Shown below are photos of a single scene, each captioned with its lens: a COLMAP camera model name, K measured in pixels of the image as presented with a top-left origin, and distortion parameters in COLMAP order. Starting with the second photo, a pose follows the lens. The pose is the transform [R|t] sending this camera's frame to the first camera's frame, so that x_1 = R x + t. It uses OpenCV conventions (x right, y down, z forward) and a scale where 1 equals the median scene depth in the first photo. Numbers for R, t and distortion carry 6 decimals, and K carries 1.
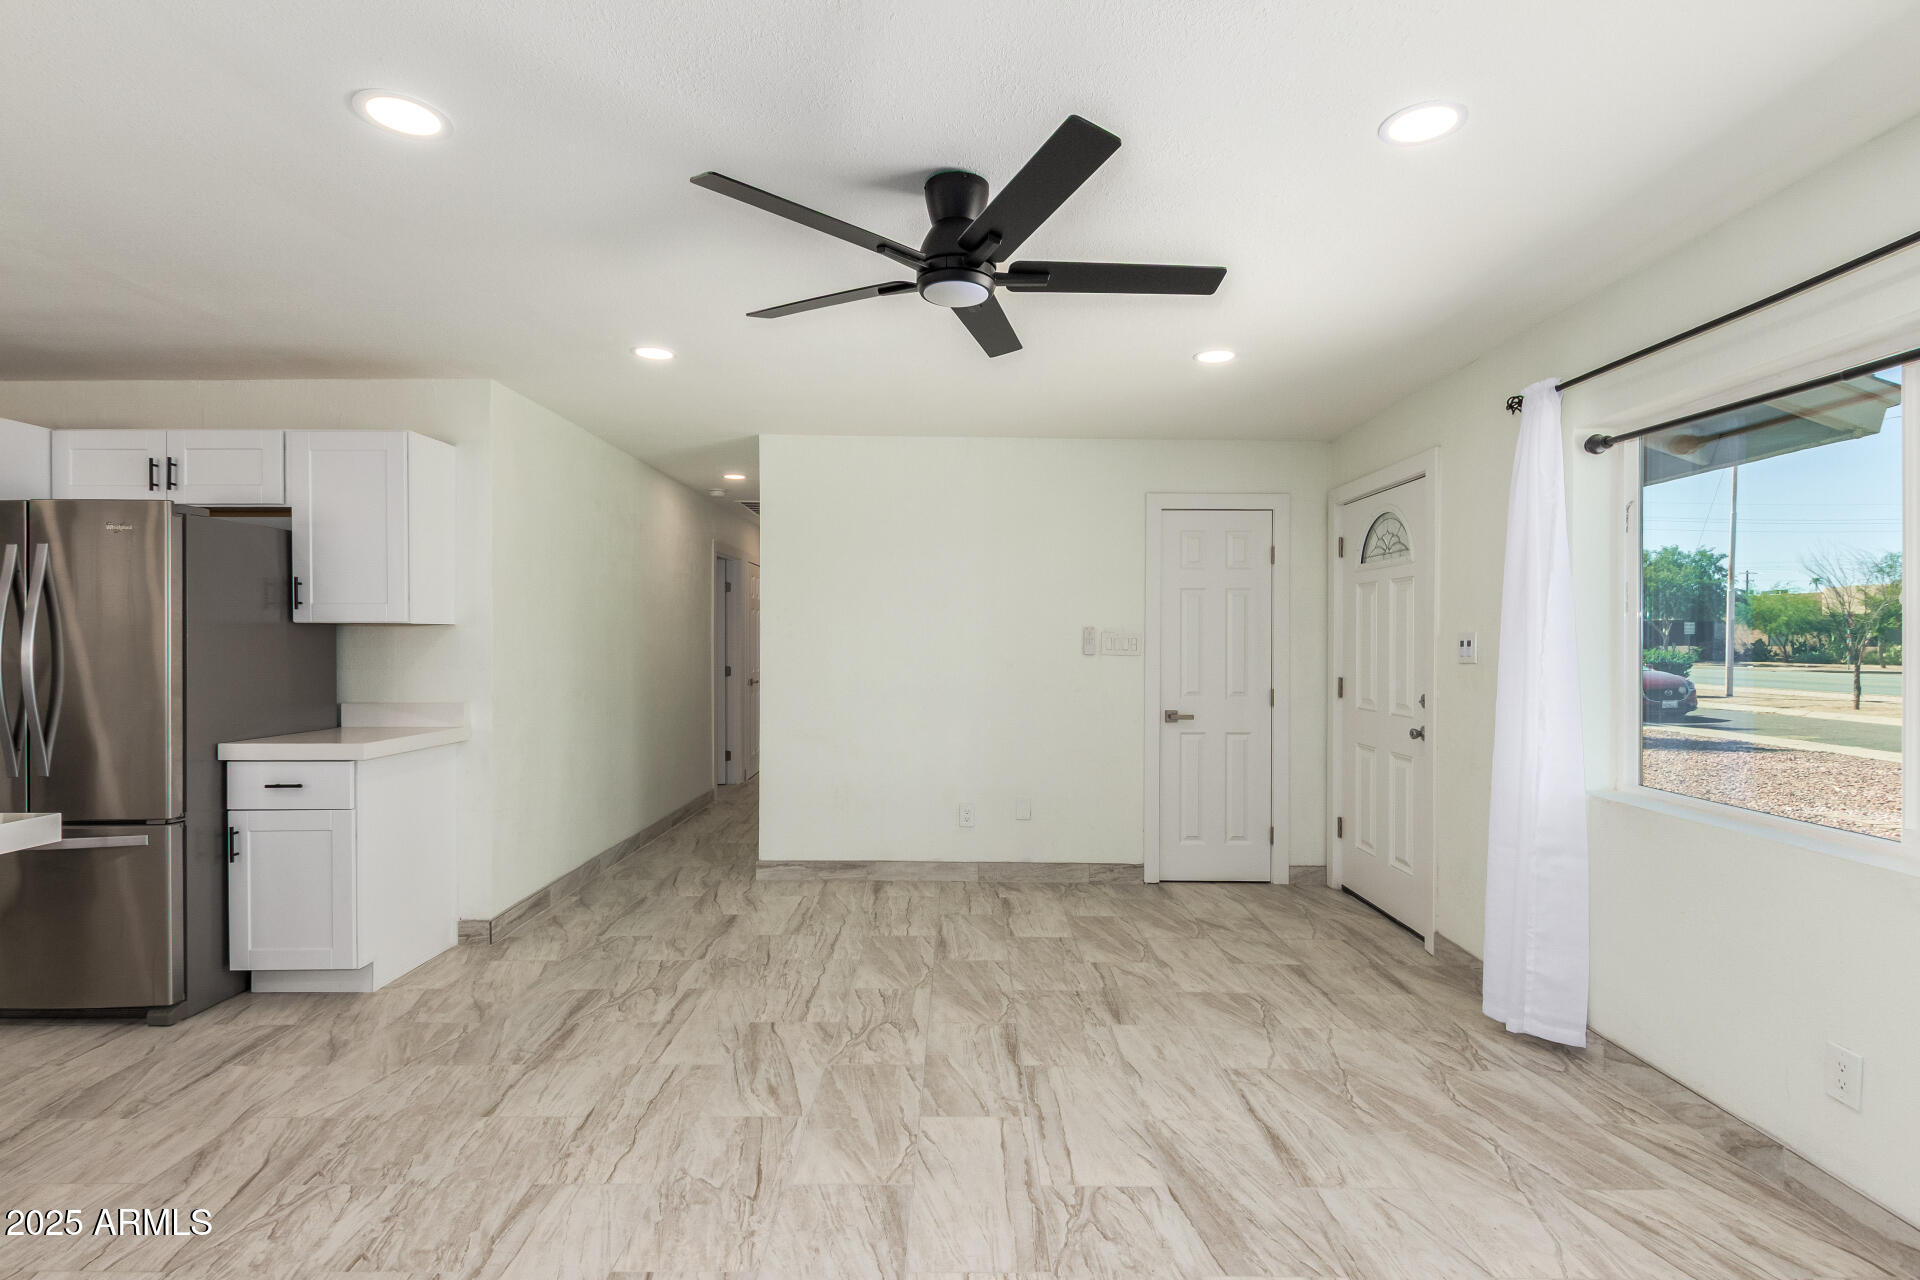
lens RADIAL K [[870.3, 0, 955.0], [0, 870.3, 648.2], [0, 0, 1]] dist [-0.005291, -0.002904]
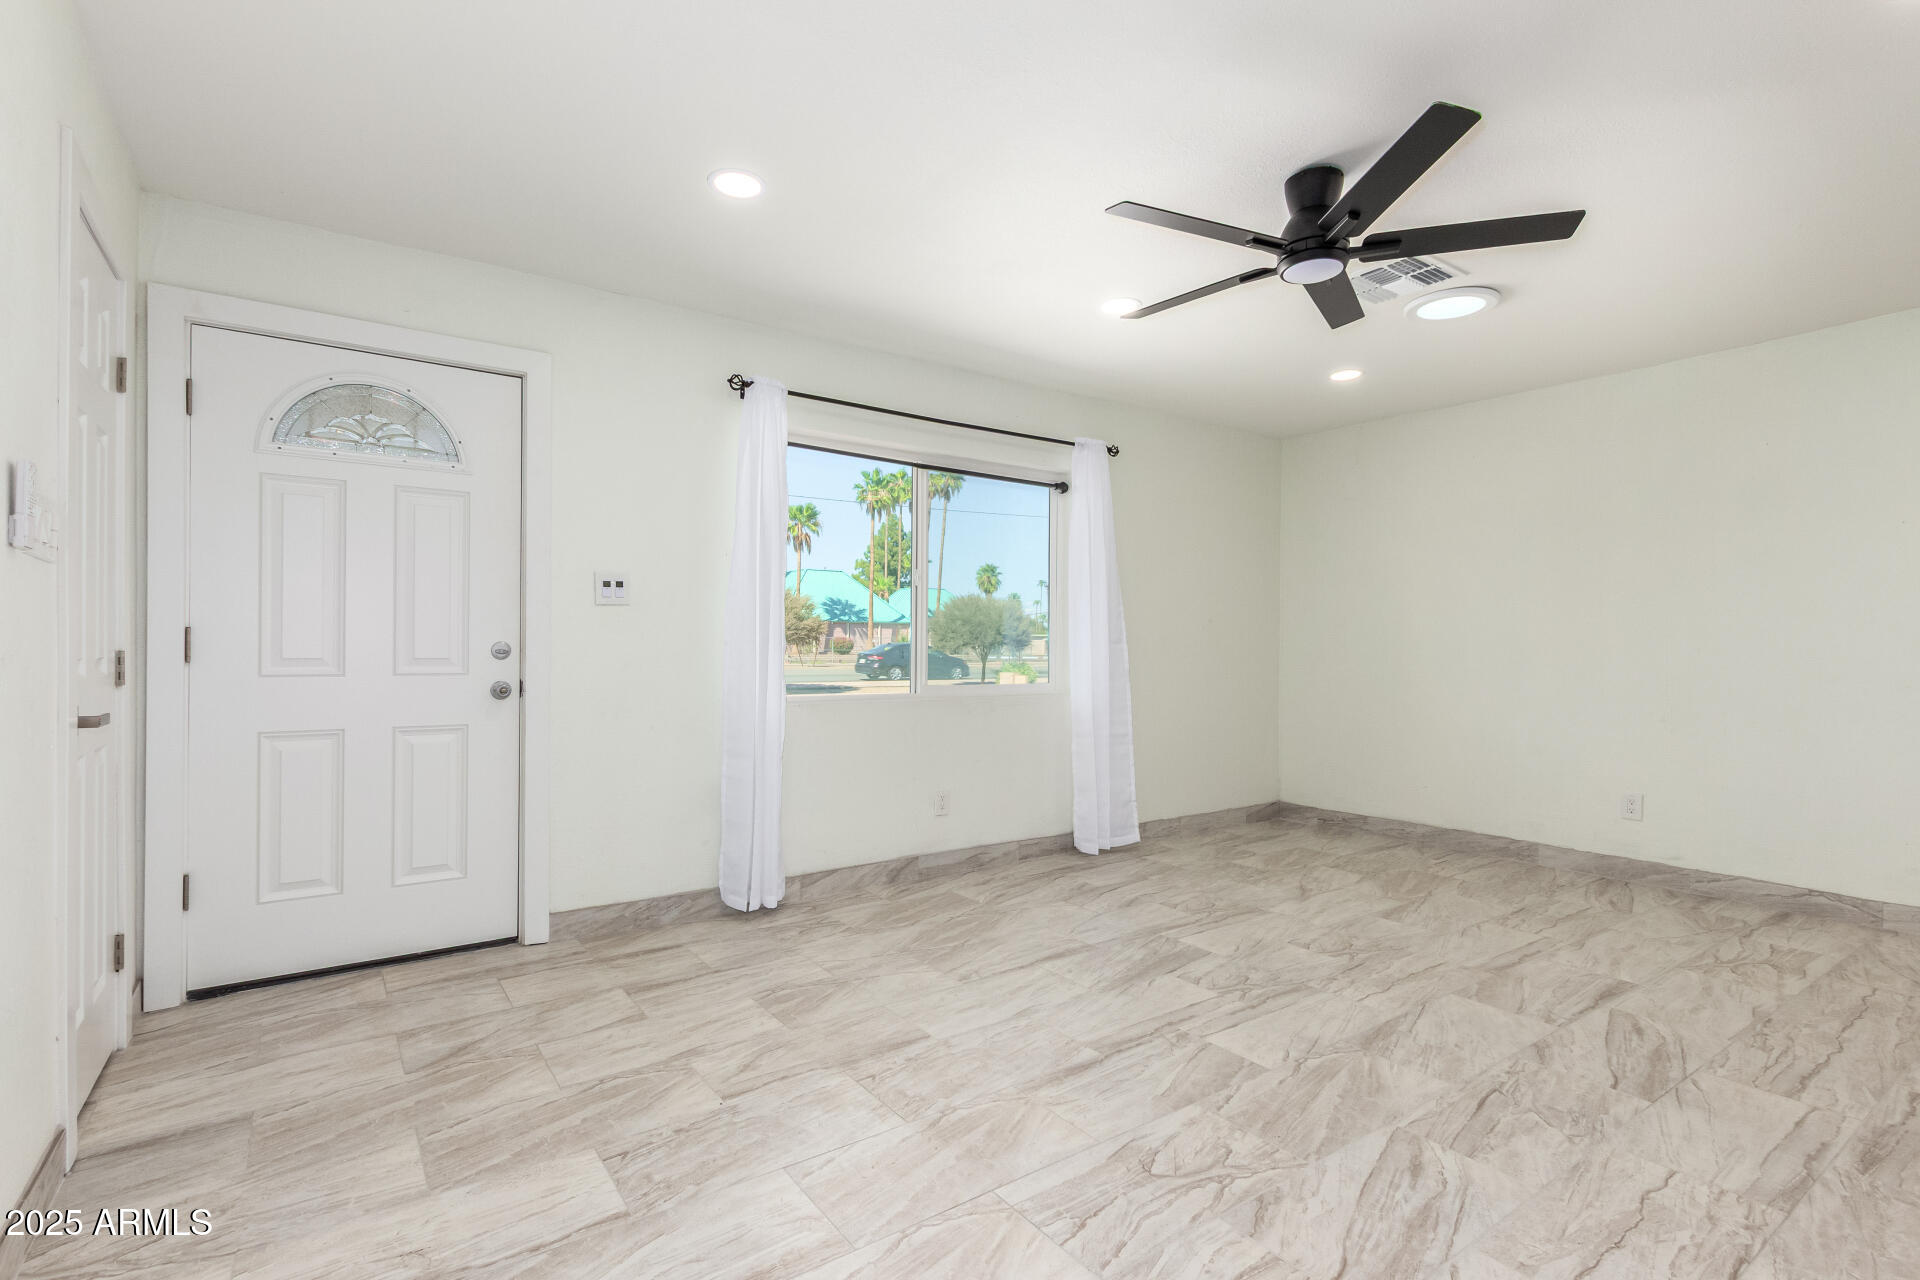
lens RADIAL K [[870.3, 0, 950.9], [0, 870.3, 631.9], [0, 0, 1]] dist [-0.005291, -0.002904]
pose [[-0.564357, 0.006697, 0.825504, -0.541625], [0.001522, 0.999974, -0.007072, 0.070467], [-0.825530, -0.002735, -0.564352, 1.593521]]
